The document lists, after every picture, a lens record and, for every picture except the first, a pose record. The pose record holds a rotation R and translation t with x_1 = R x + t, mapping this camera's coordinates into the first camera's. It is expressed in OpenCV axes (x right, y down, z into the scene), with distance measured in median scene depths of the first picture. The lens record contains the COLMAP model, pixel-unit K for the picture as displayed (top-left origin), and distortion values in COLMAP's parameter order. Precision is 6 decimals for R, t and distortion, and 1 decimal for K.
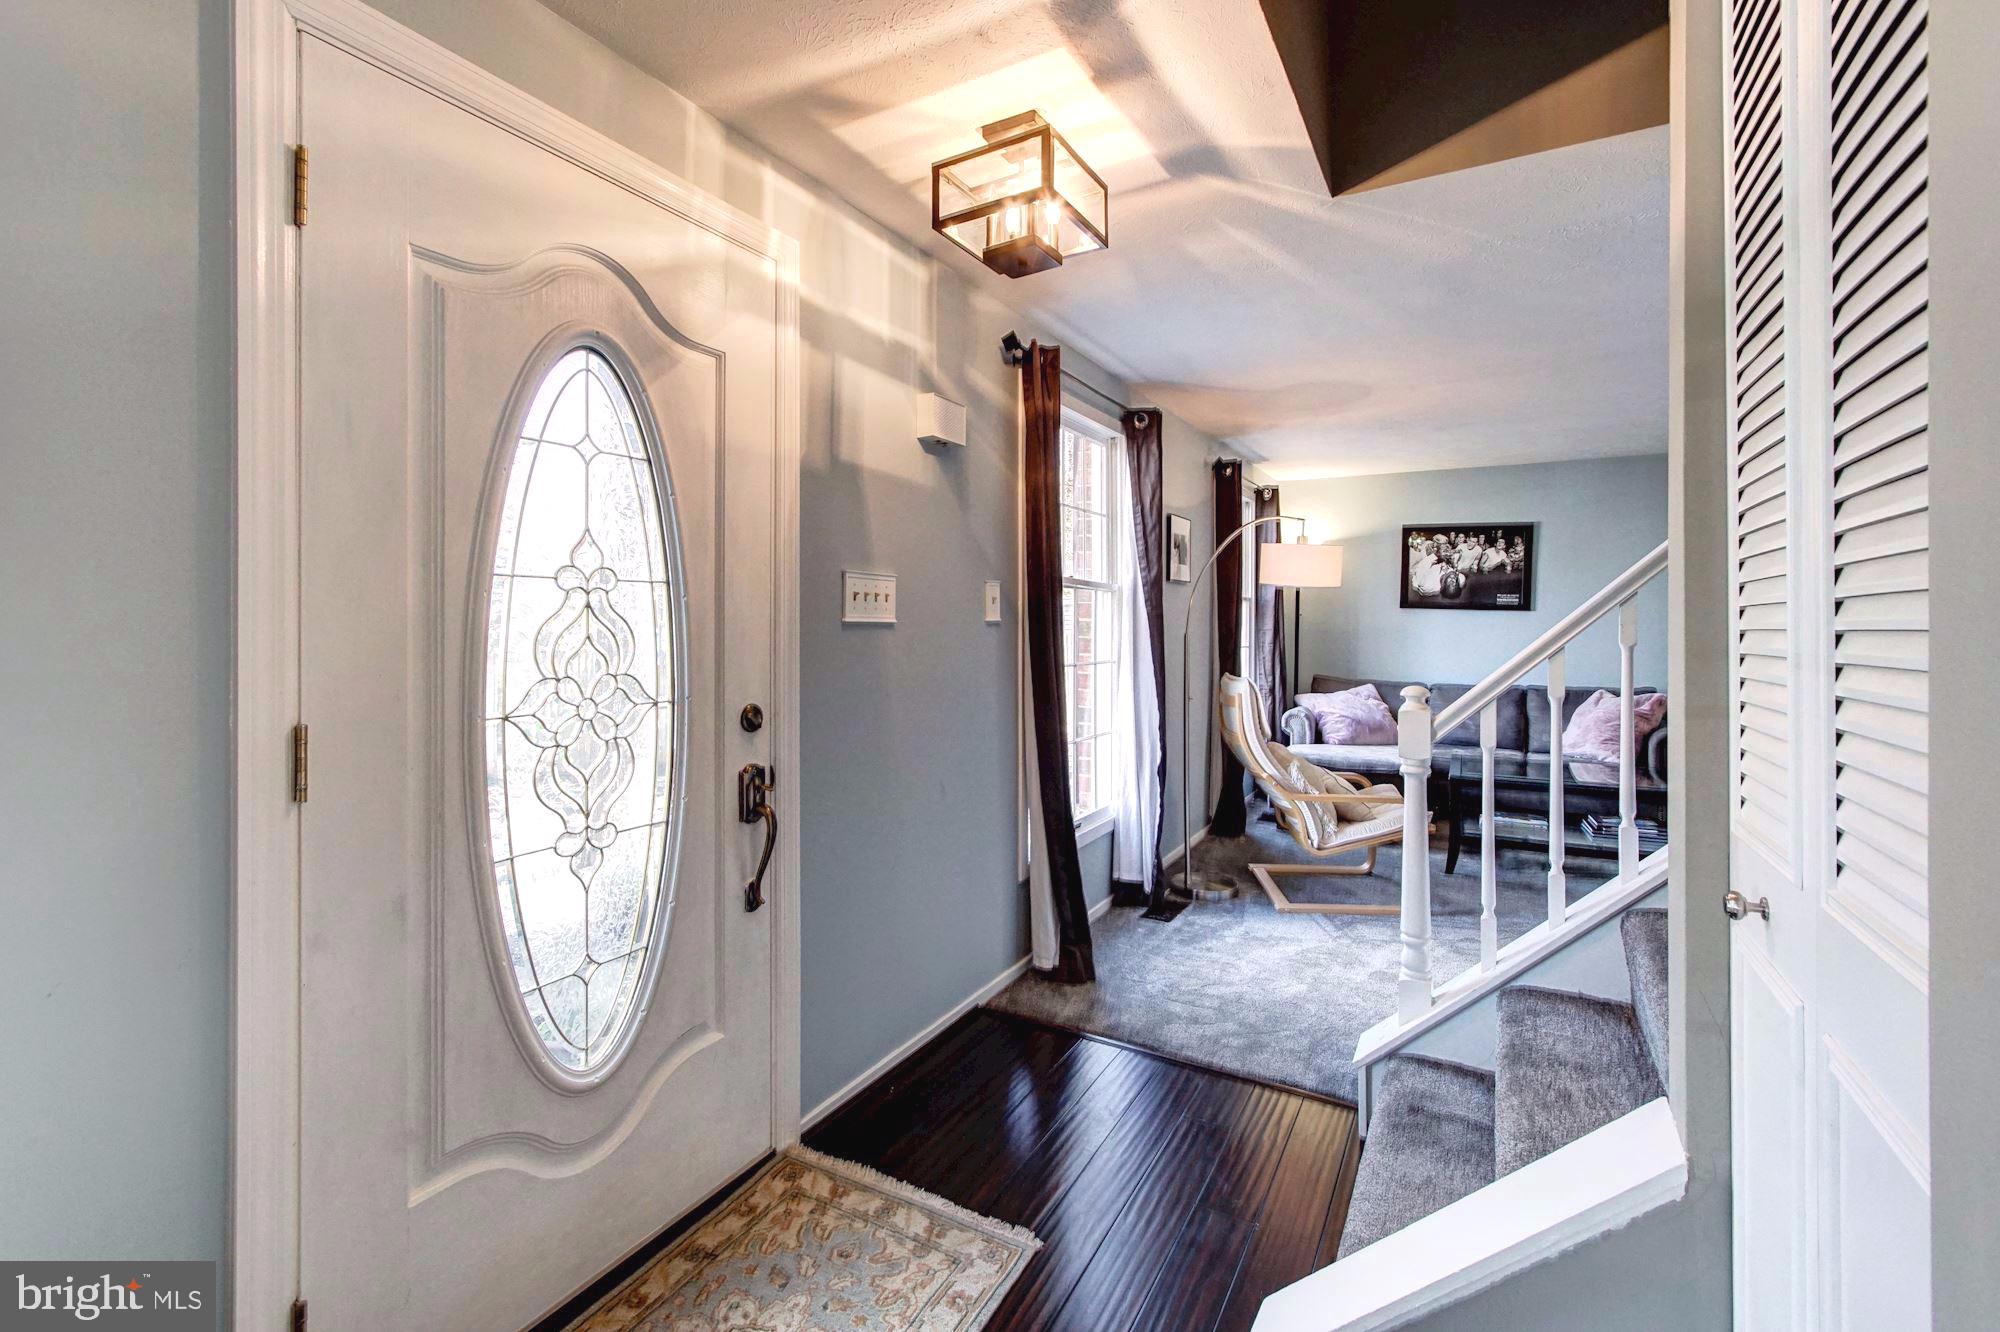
lens RADIAL K [[868.9, 0, 1002.6], [0, 868.9, 619.2], [0, 0, 1]] dist [-0.000356, -0.000261]
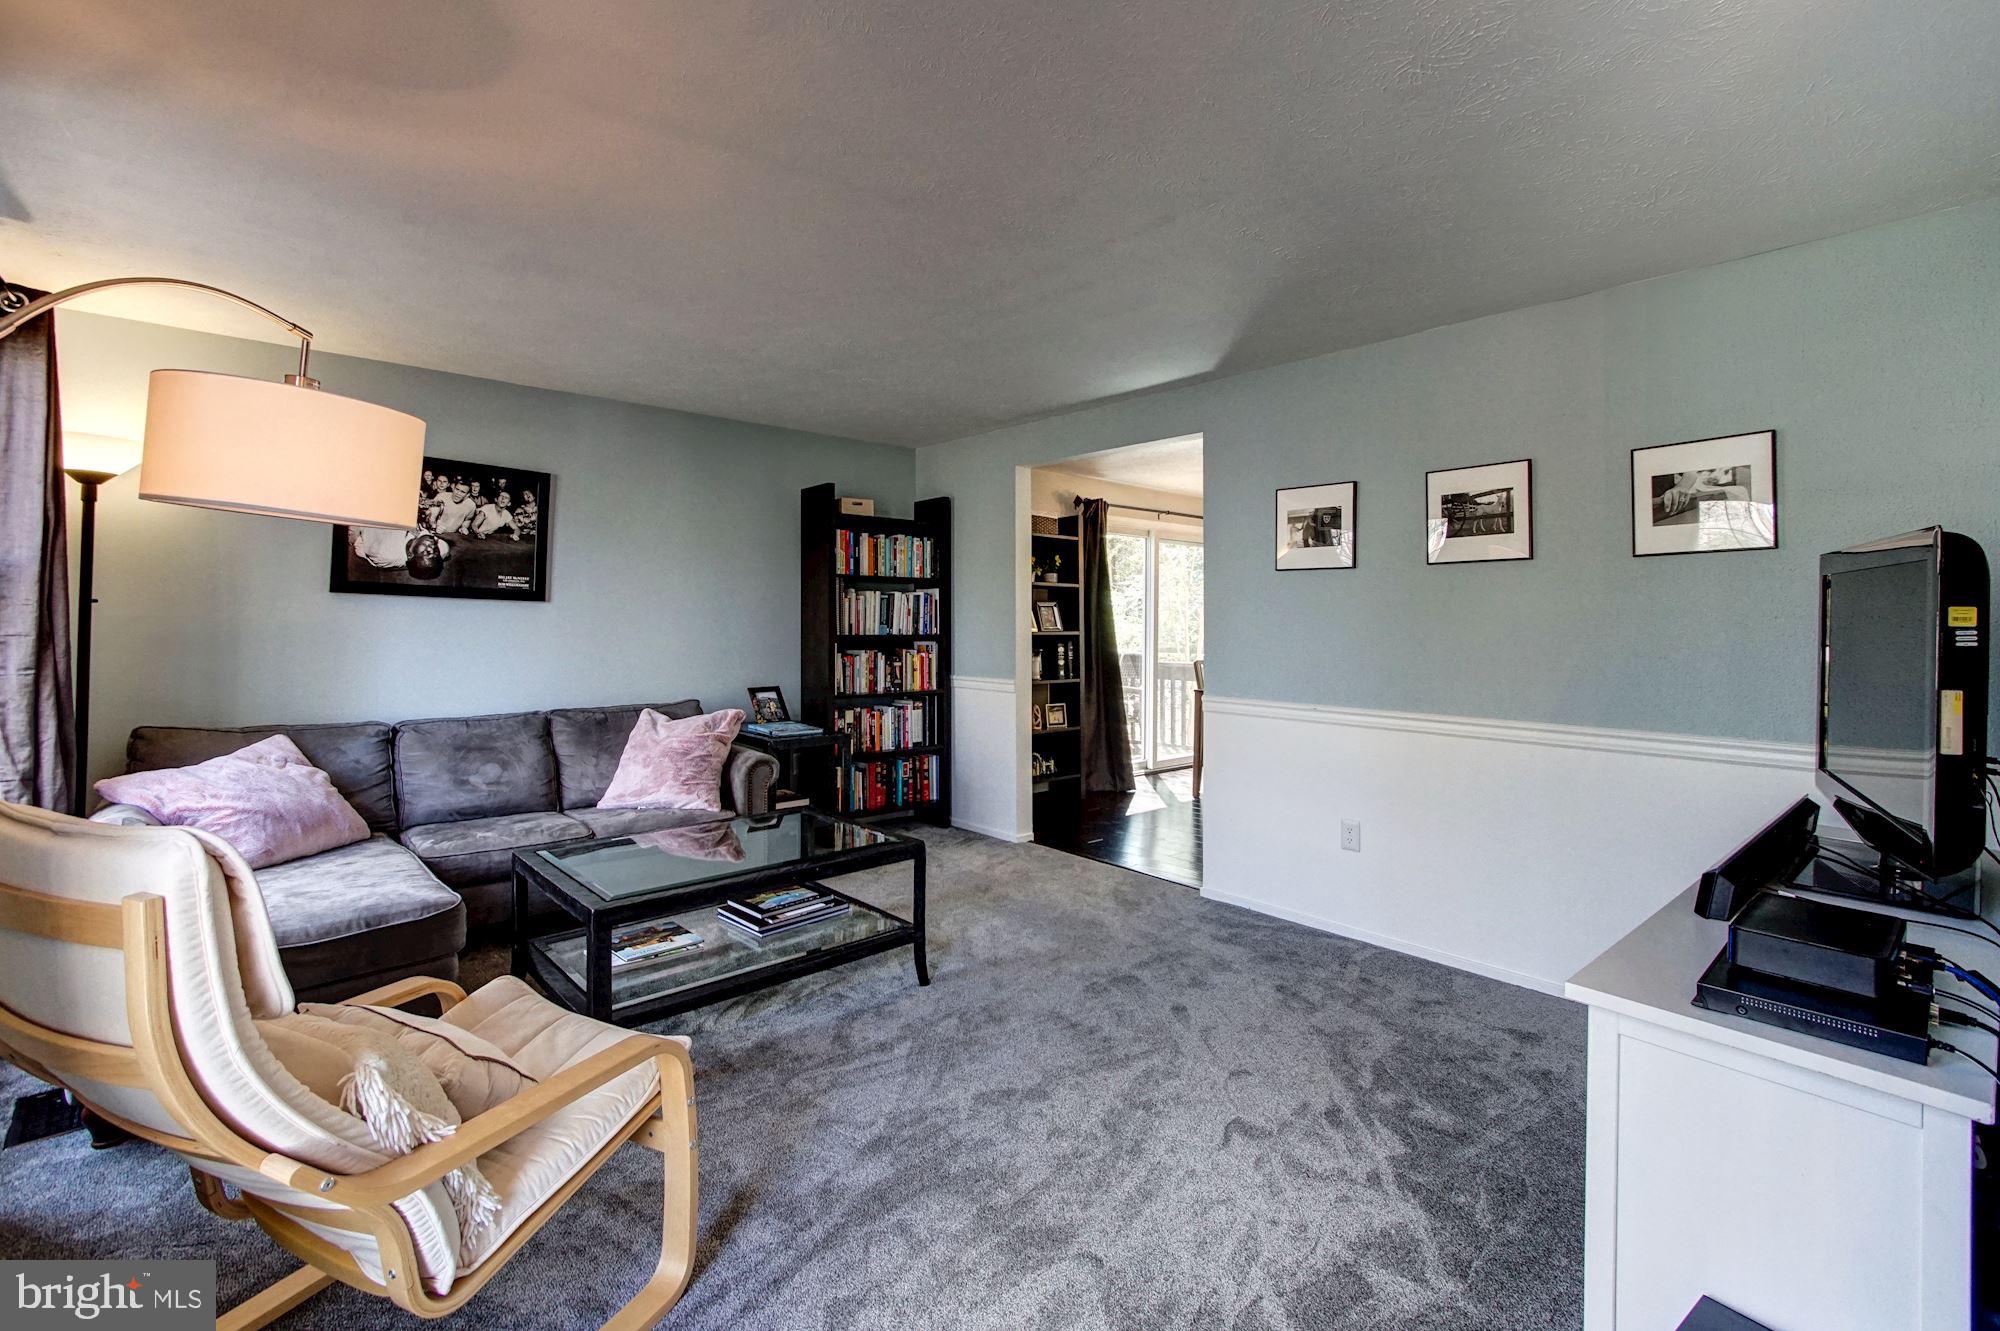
lens RADIAL K [[868.9, 0, 1002.6], [0, 868.9, 618.7], [0, 0, 1]] dist [-0.000356, -0.000261]
pose [[0.323765, -0.001013, 0.946137, 0.068937], [-0.008189, 0.999959, 0.003873, -0.000887], [-0.946102, -0.009002, 0.323743, 0.424800]]
